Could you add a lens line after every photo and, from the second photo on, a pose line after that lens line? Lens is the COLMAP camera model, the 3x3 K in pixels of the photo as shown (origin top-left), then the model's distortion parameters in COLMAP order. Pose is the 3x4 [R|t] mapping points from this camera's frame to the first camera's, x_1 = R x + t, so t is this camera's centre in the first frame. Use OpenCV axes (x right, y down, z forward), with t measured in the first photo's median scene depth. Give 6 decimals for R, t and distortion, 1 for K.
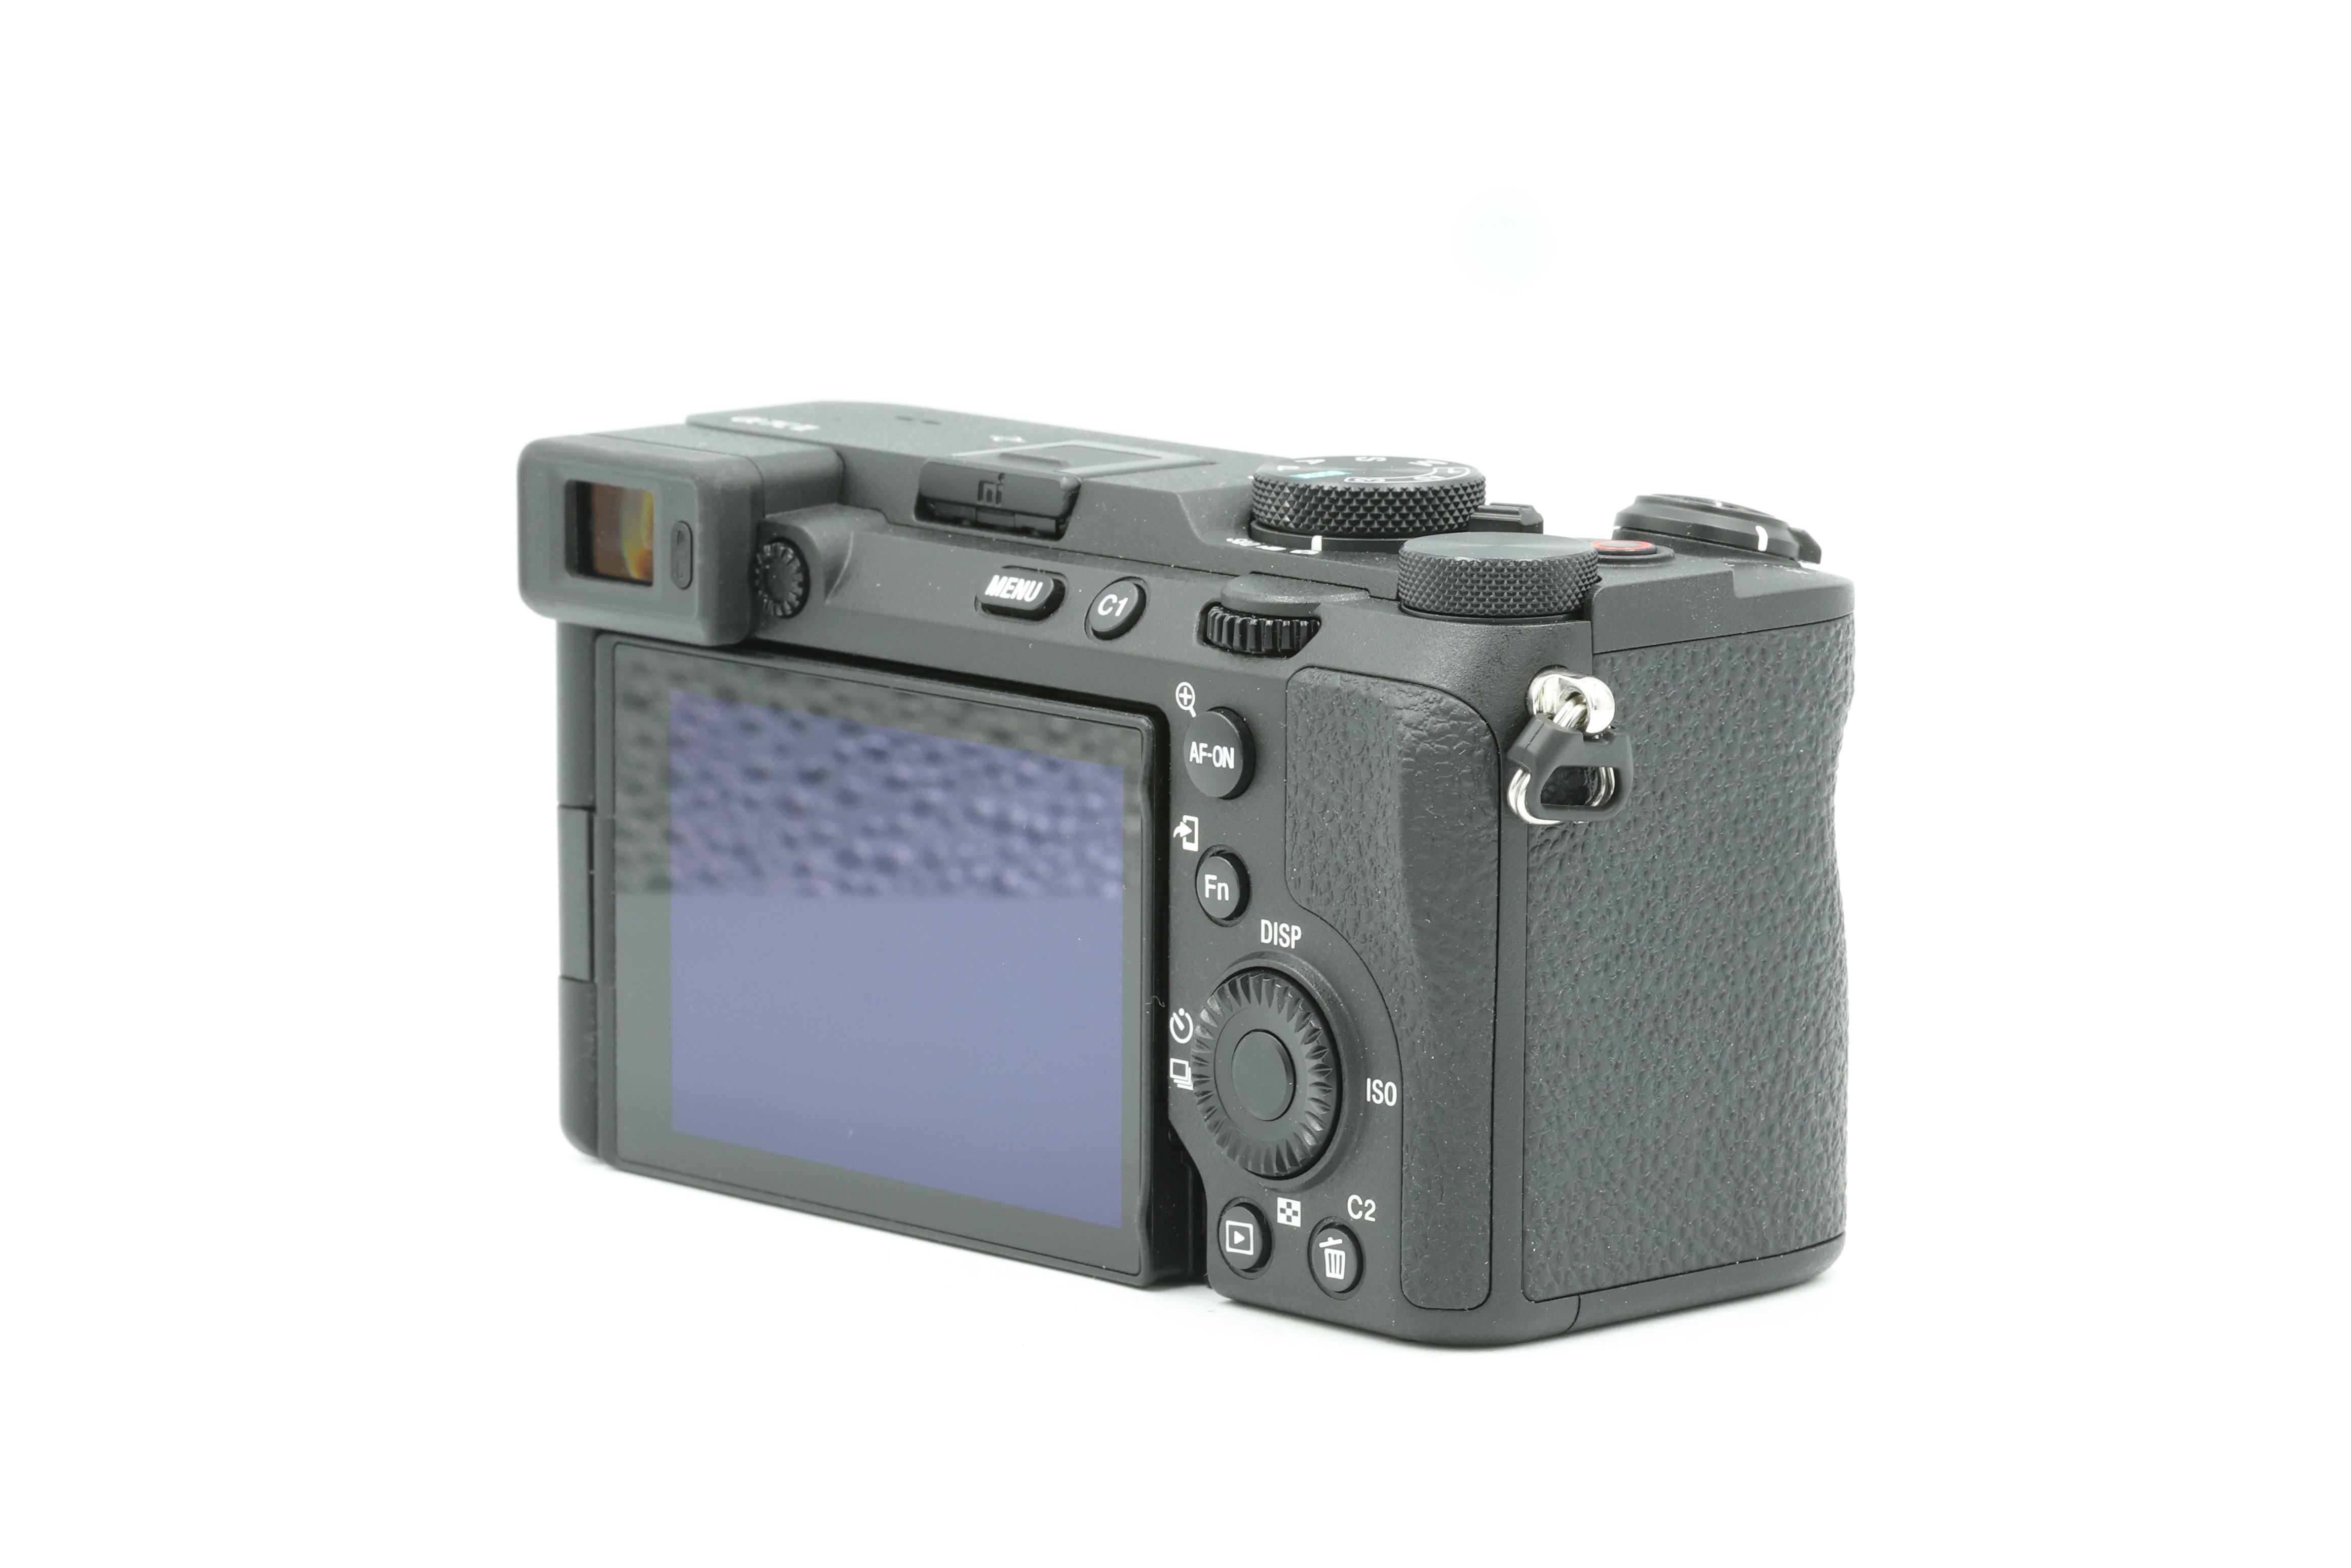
lens RADIAL K [[9912.7, 0, 1175.5], [0, 9912.7, 784.0], [0, 0, 1]] dist [-0.020620, -0.700884]
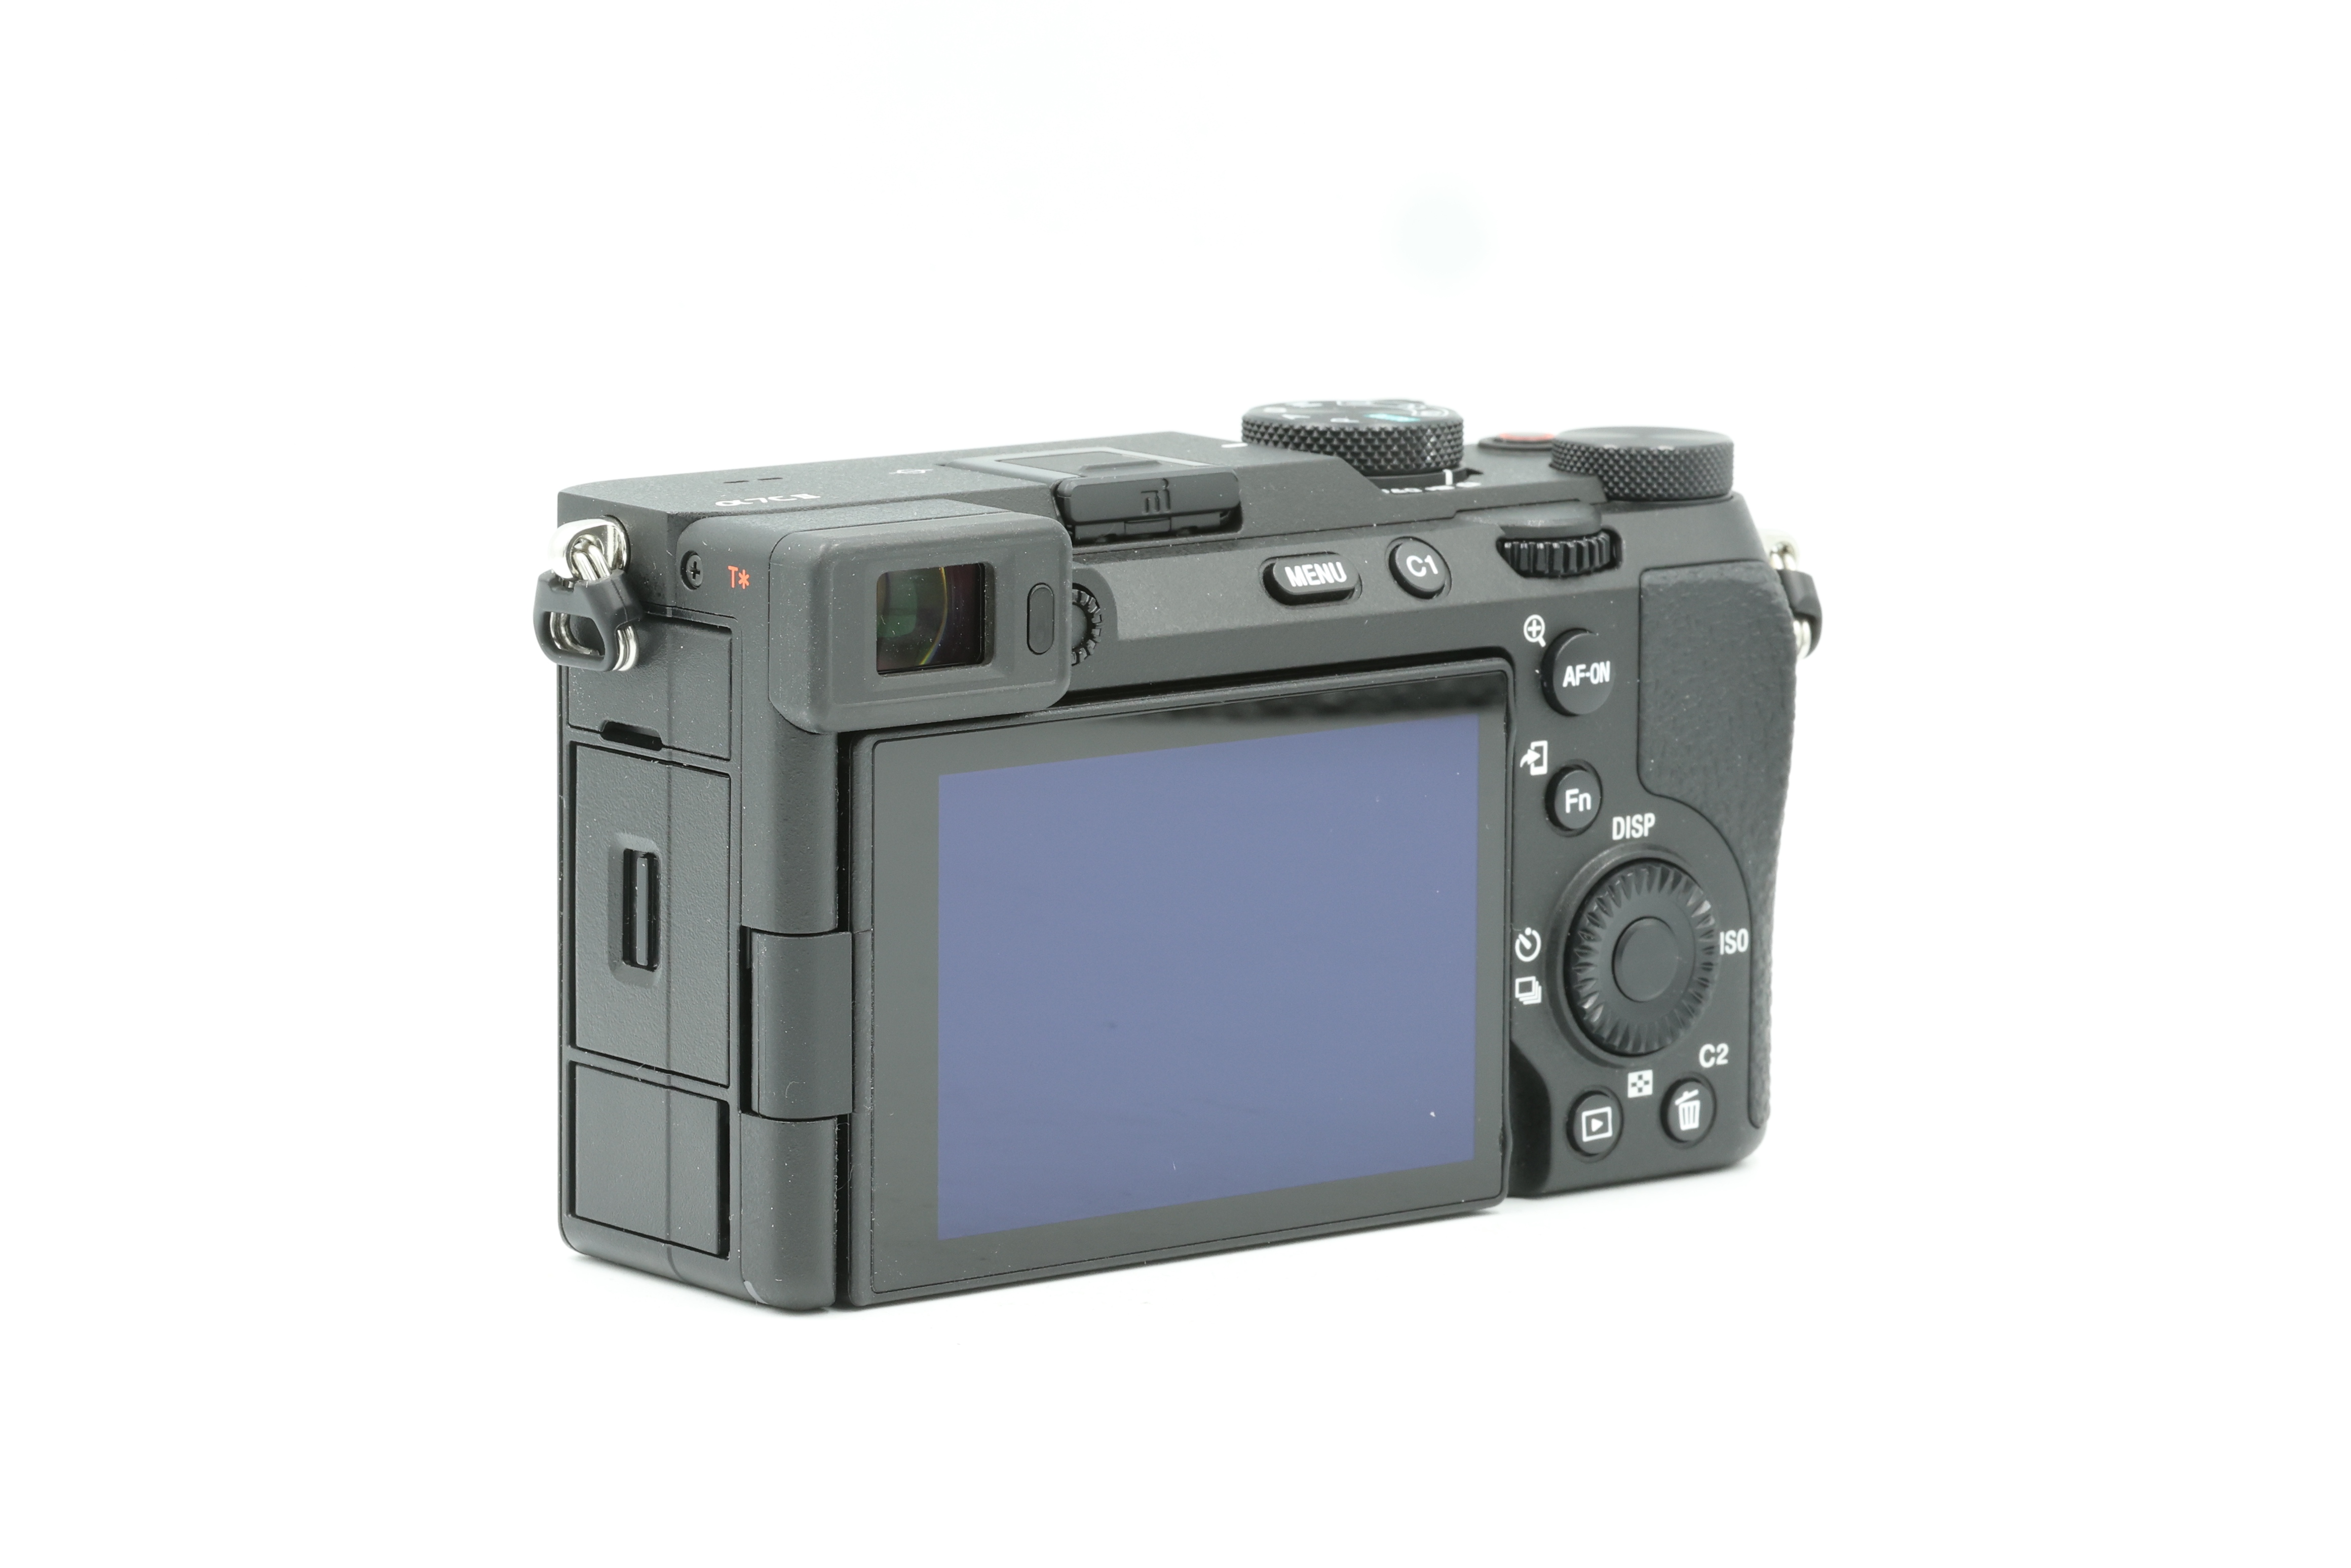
lens RADIAL K [[9912.7, 0, 1175.5], [0, 9912.7, 784.0], [0, 0, 1]] dist [-0.020620, -0.700884]
pose [[0.083224, -0.160418, 0.983534, -1.034659], [0.150785, 0.977622, 0.146694, -0.152138], [-0.985057, 0.136094, 0.105550, 0.928959]]
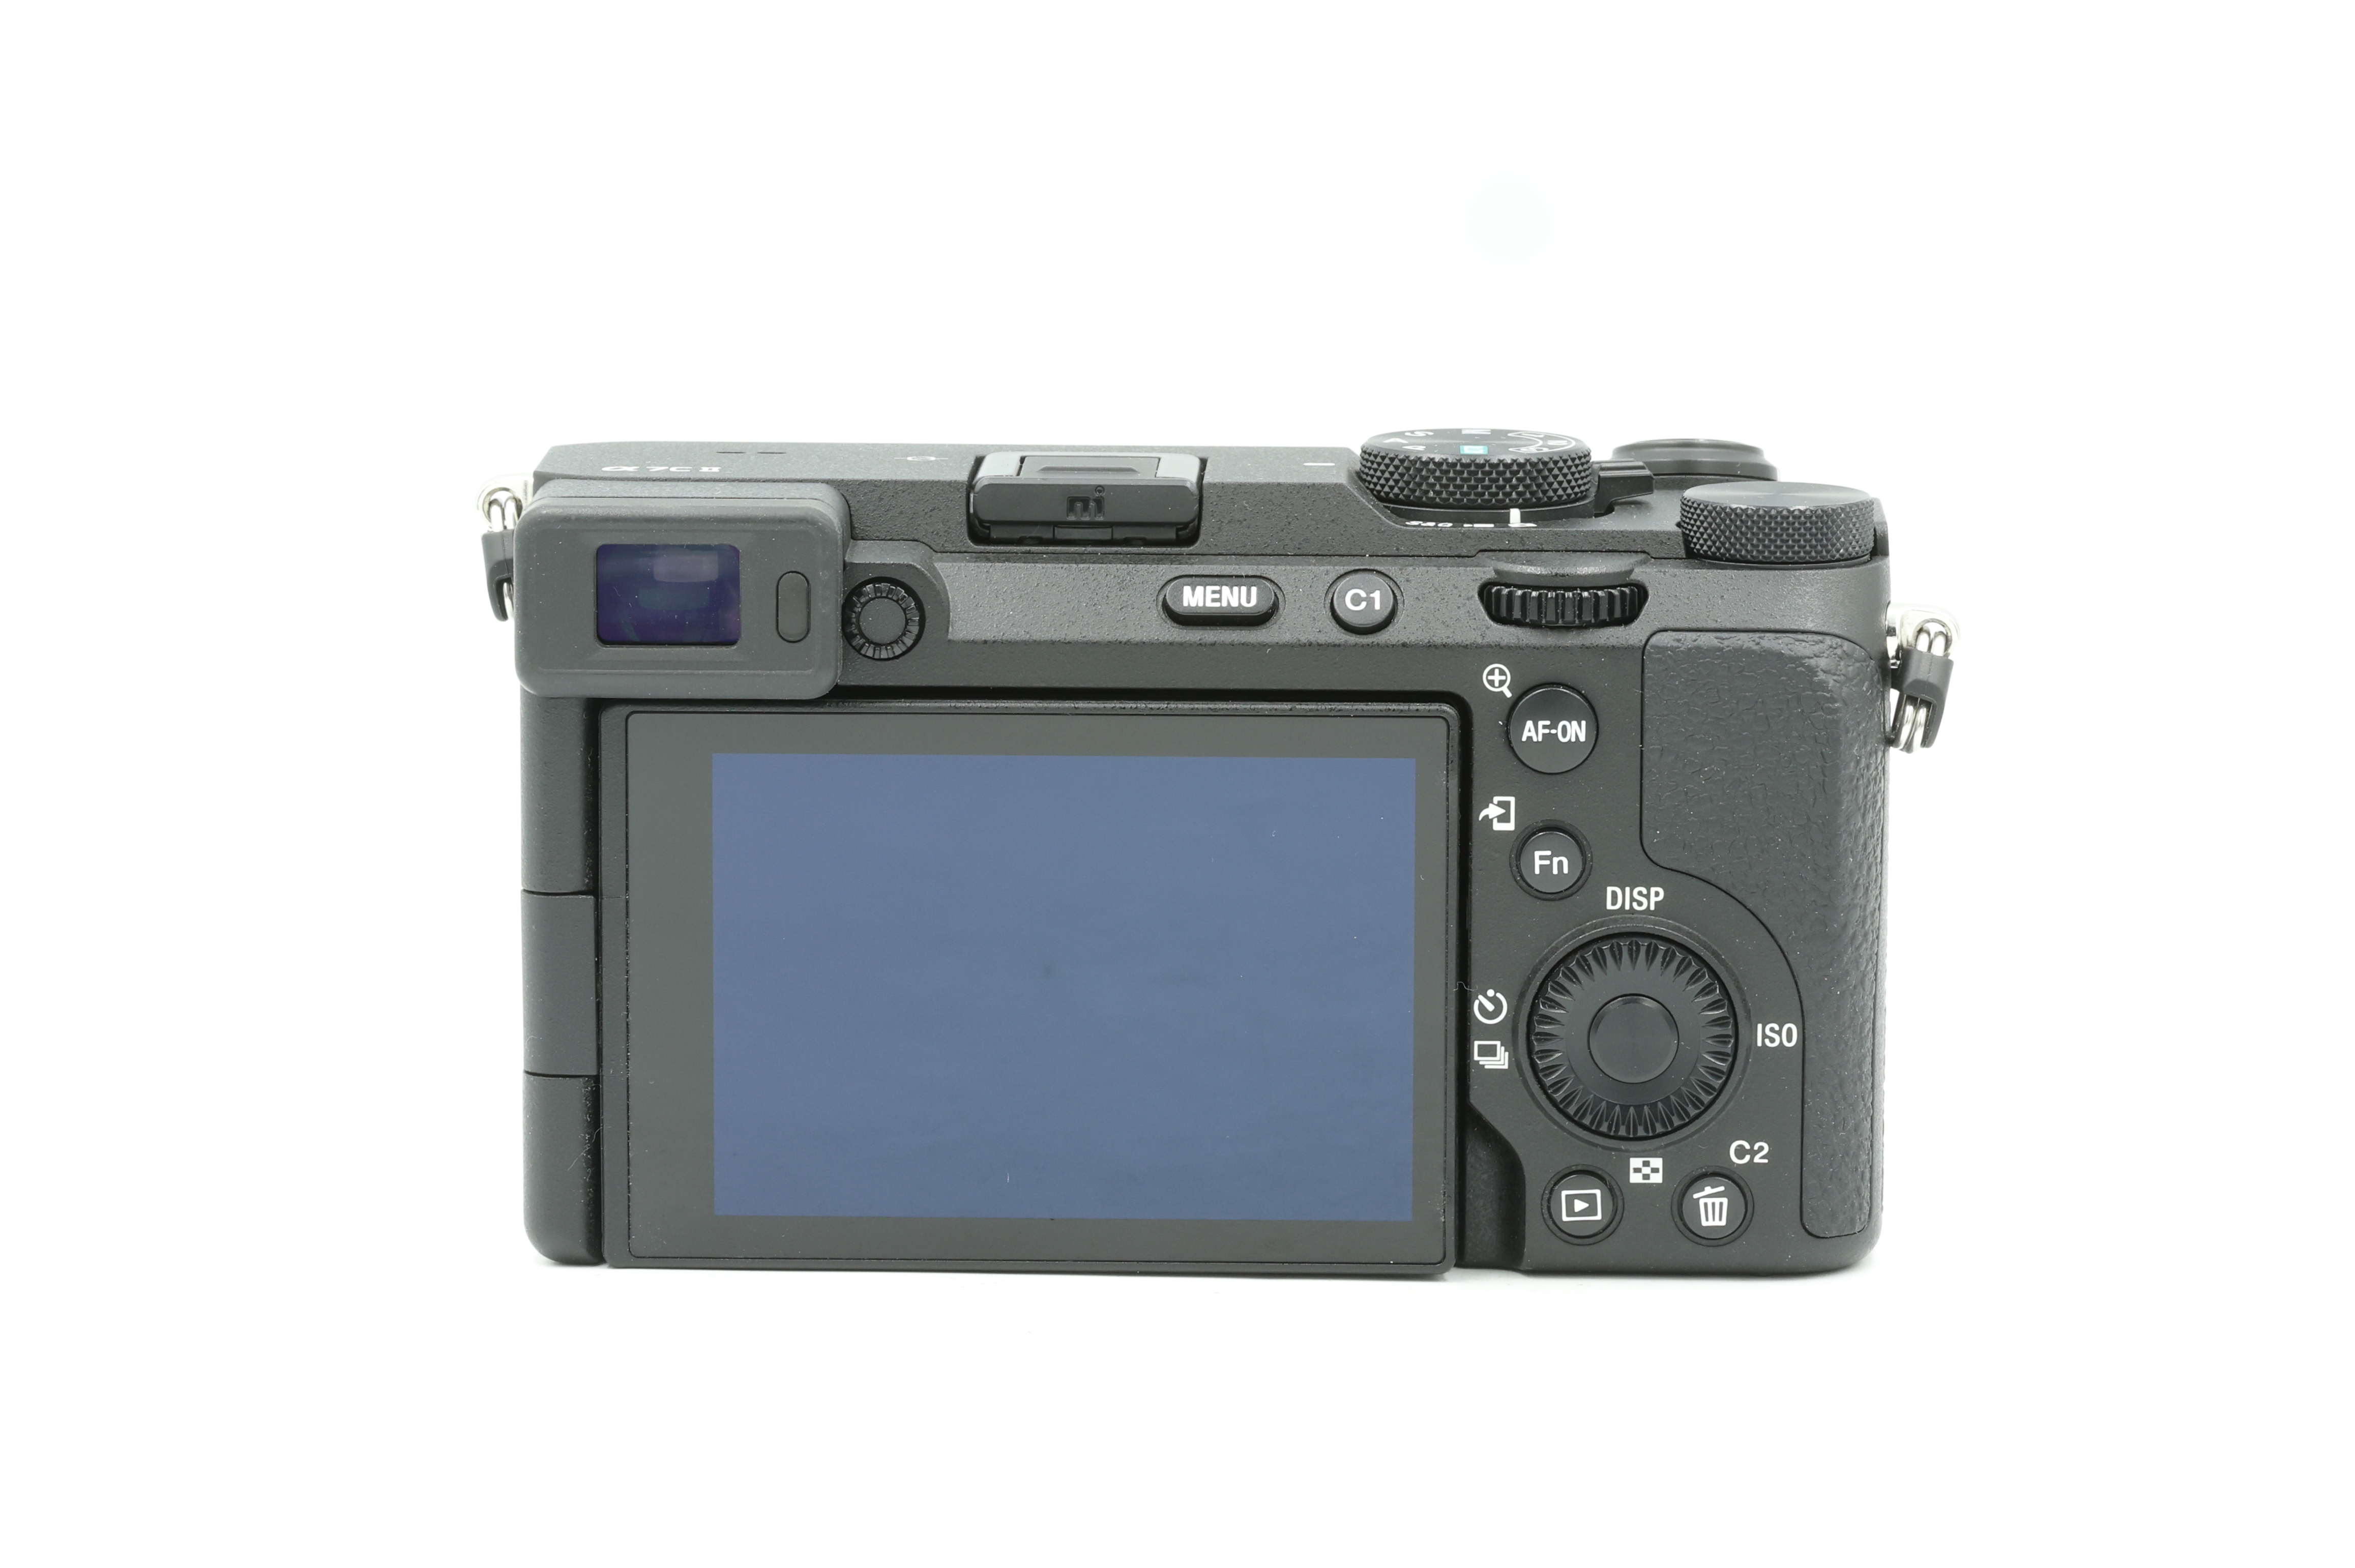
lens RADIAL K [[9929.7, 0, 1177.5], [0, 9929.7, 784.0], [0, 0, 1]] dist [-0.020620, -0.700884]
pose [[0.701536, -0.116853, 0.702989, -0.729160], [0.112018, 0.992284, 0.053154, -0.055213], [-0.703775, 0.041458, 0.709212, 0.310584]]
